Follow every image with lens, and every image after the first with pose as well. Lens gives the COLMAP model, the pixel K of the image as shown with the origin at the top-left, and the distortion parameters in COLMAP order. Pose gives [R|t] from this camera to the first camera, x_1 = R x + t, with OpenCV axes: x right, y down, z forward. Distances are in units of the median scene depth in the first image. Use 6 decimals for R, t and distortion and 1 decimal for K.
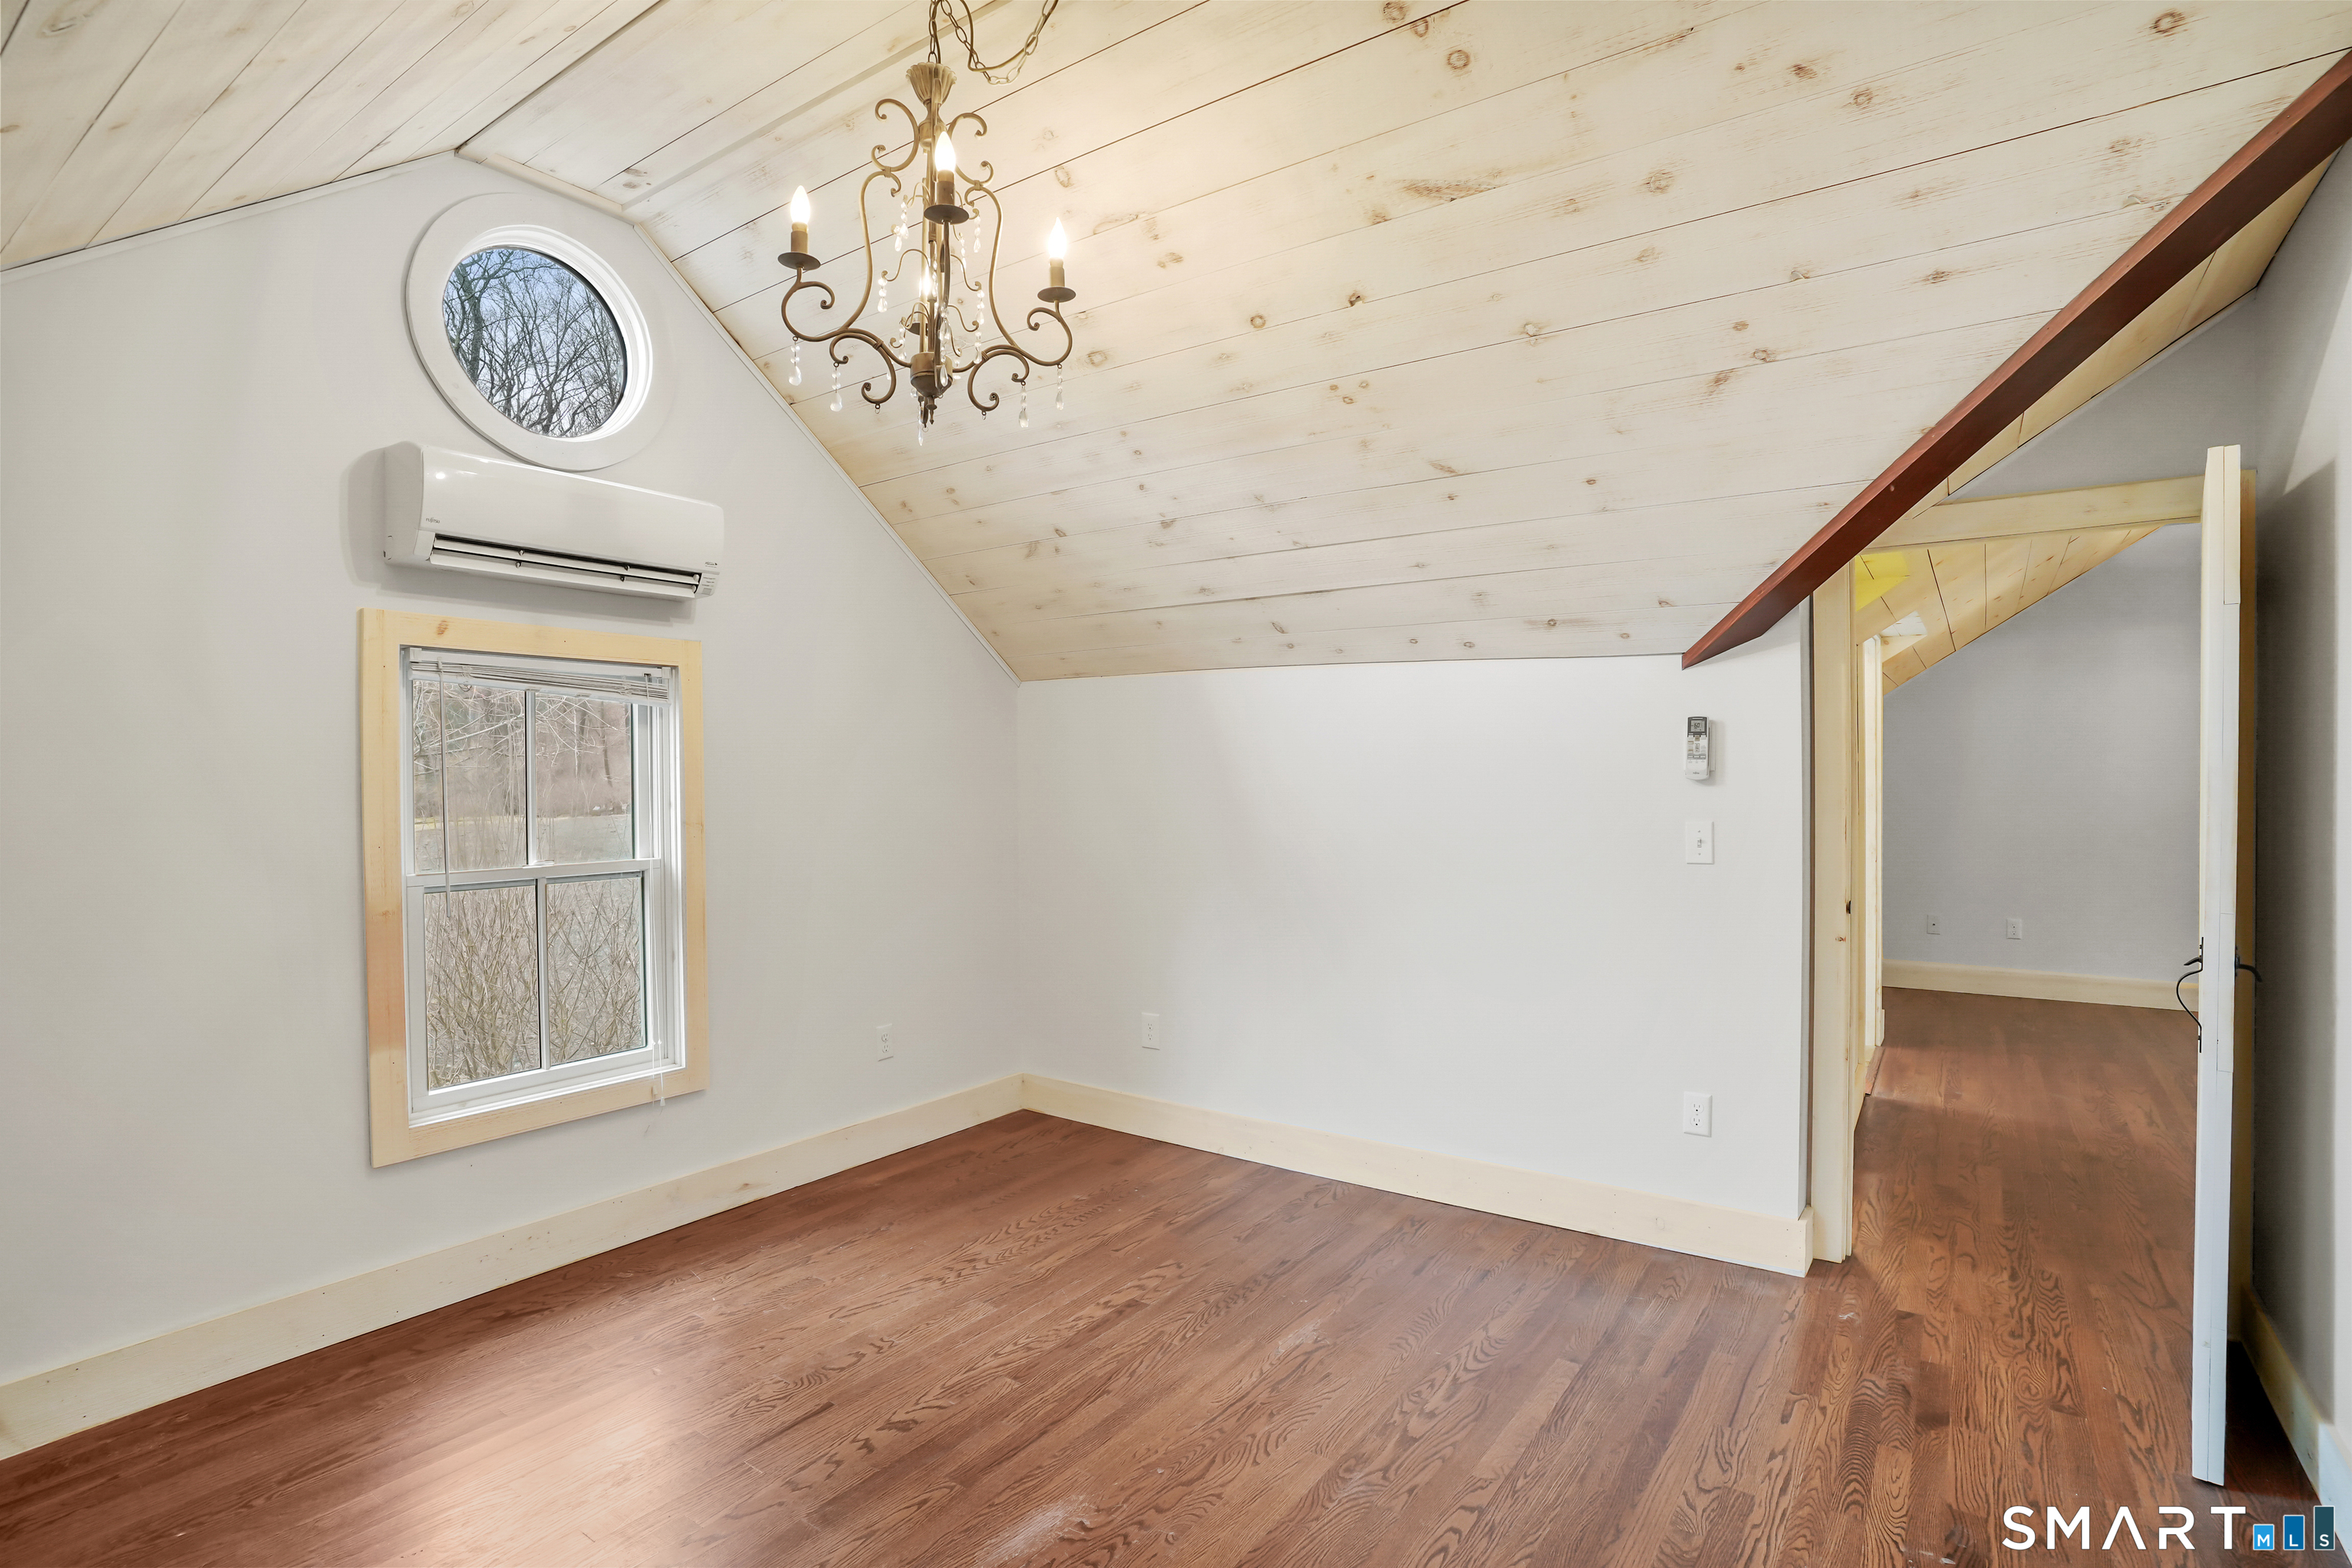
lens RADIAL K [[1146.7, 0, 1173.9], [0, 1146.7, 790.4], [0, 0, 1]] dist [-0.091233, 0.046292]
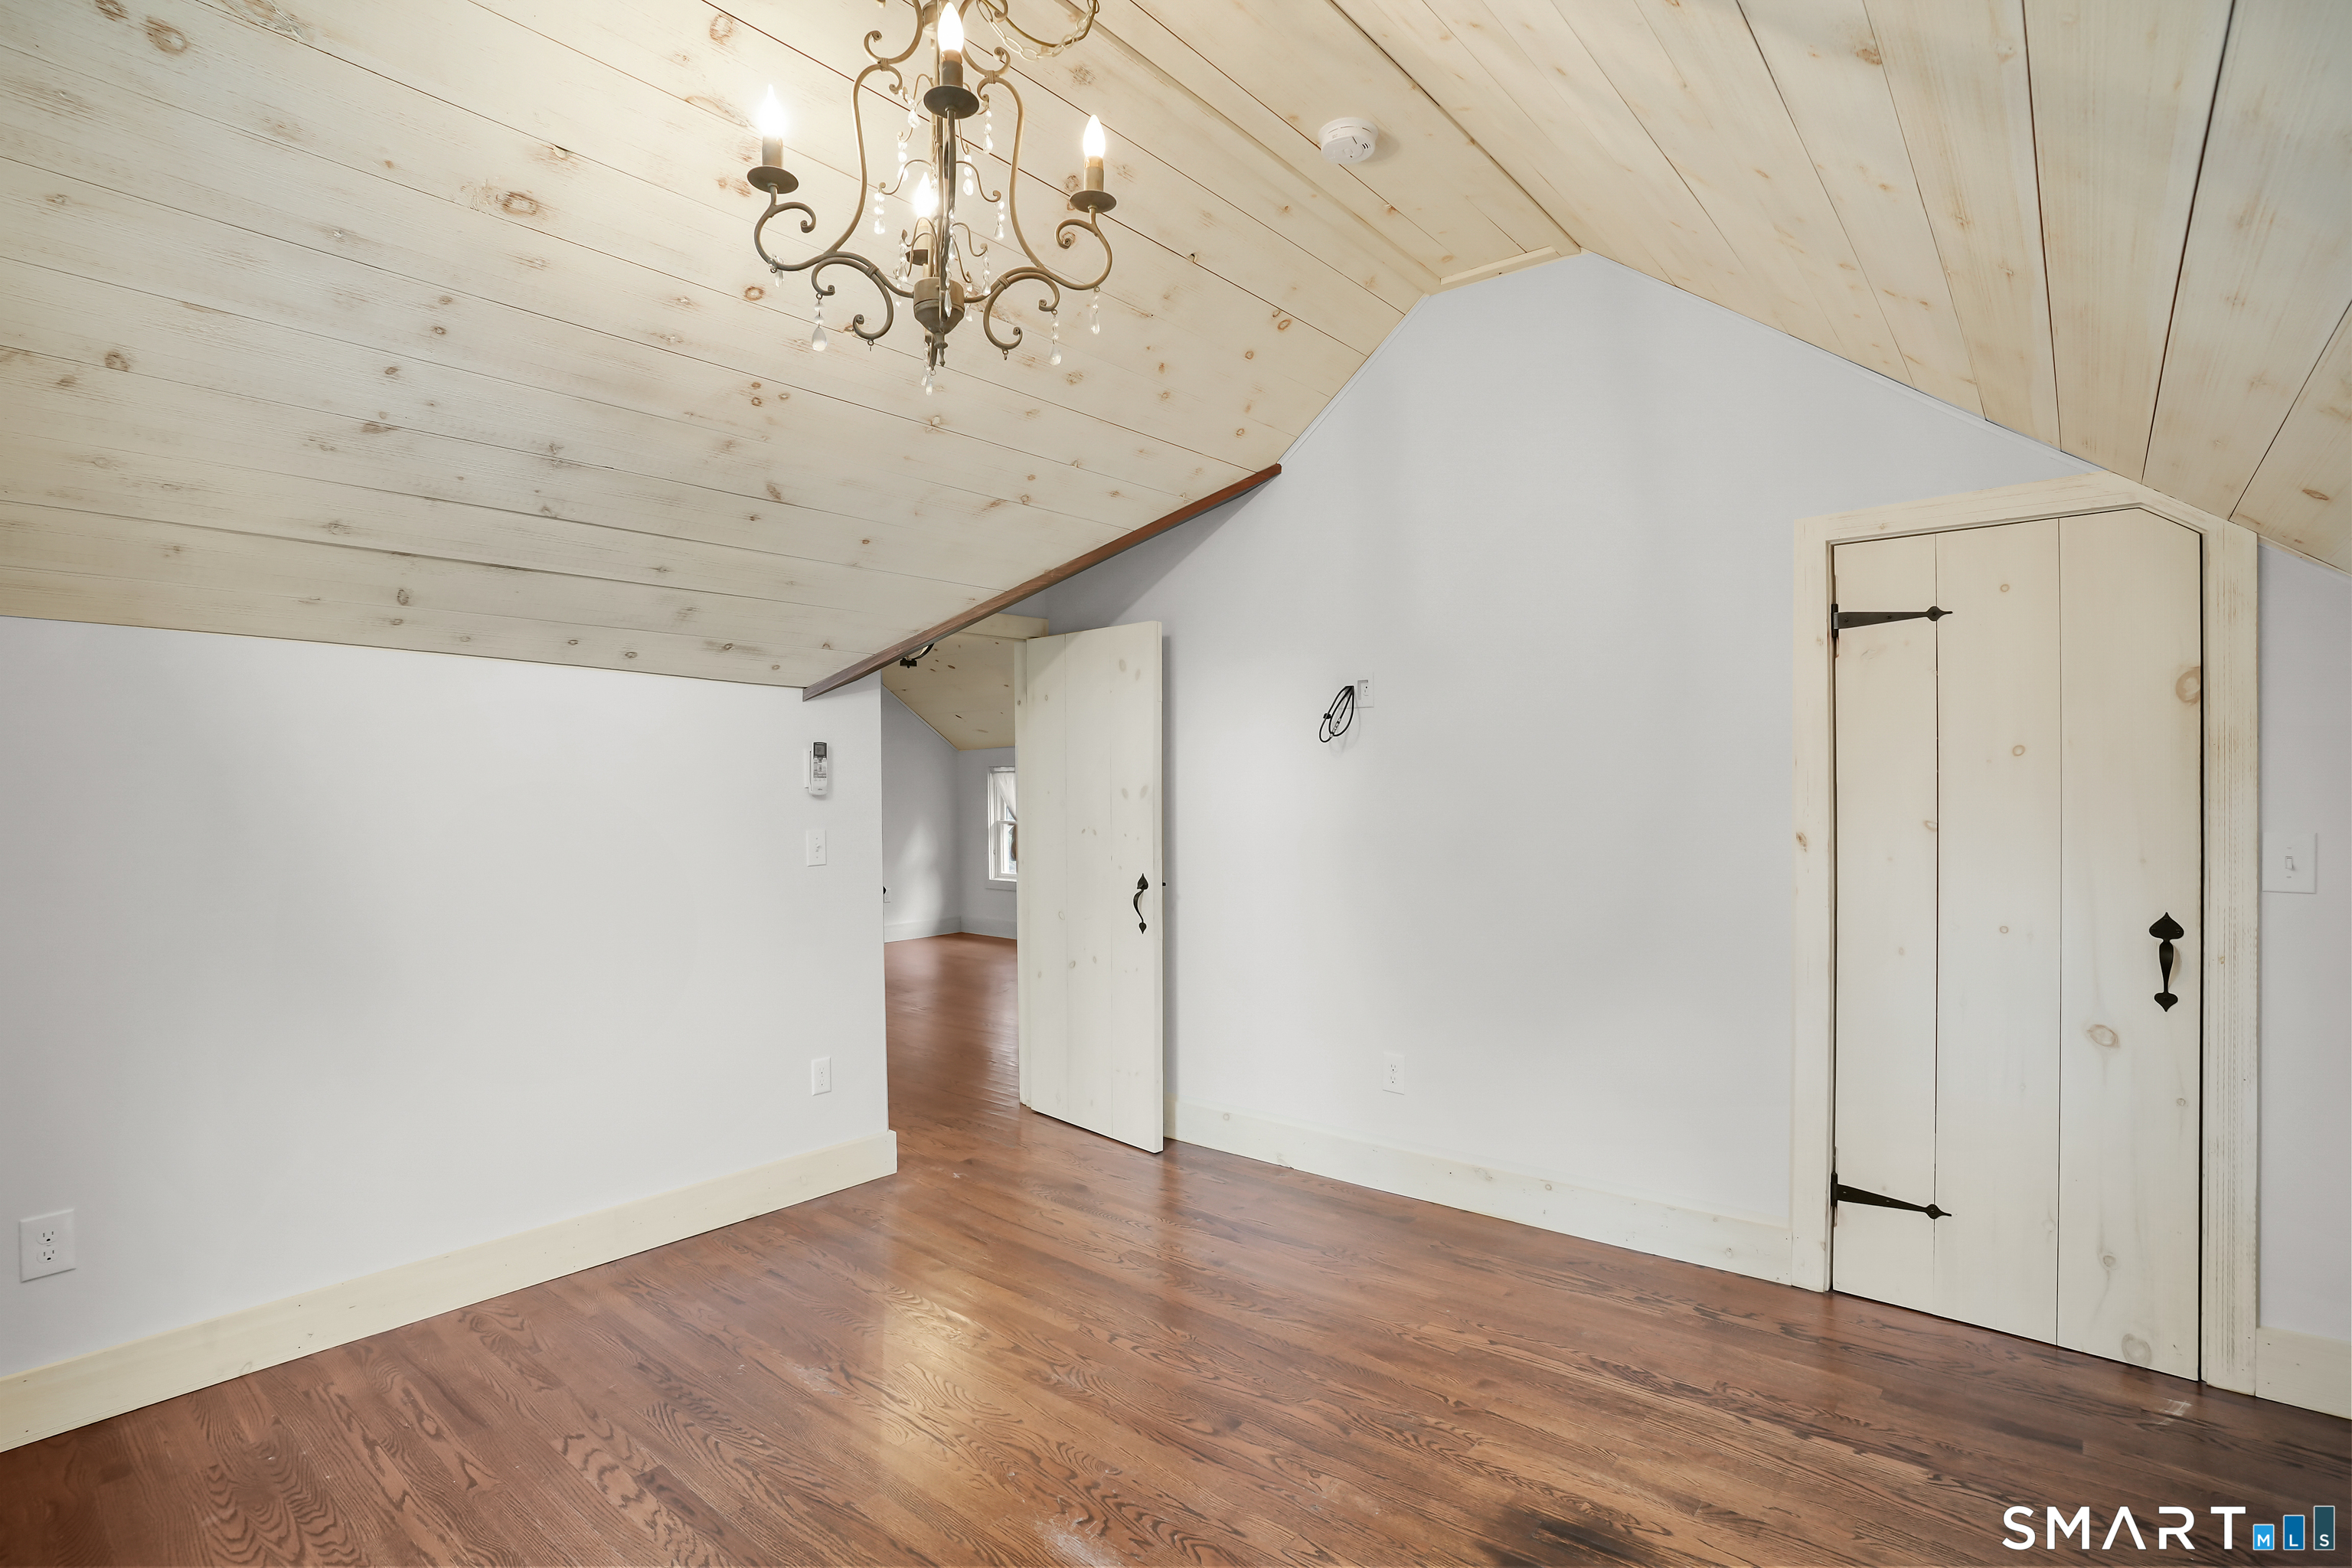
lens RADIAL K [[1146.7, 0, 1173.9], [0, 1146.7, 790.4], [0, 0, 1]] dist [-0.091233, 0.046292]
pose [[0.072034, -0.001538, 0.997401, -0.725997], [0.021290, 0.999773, 0.000004, -0.006448], [-0.997175, 0.021234, 0.072051, 0.549804]]
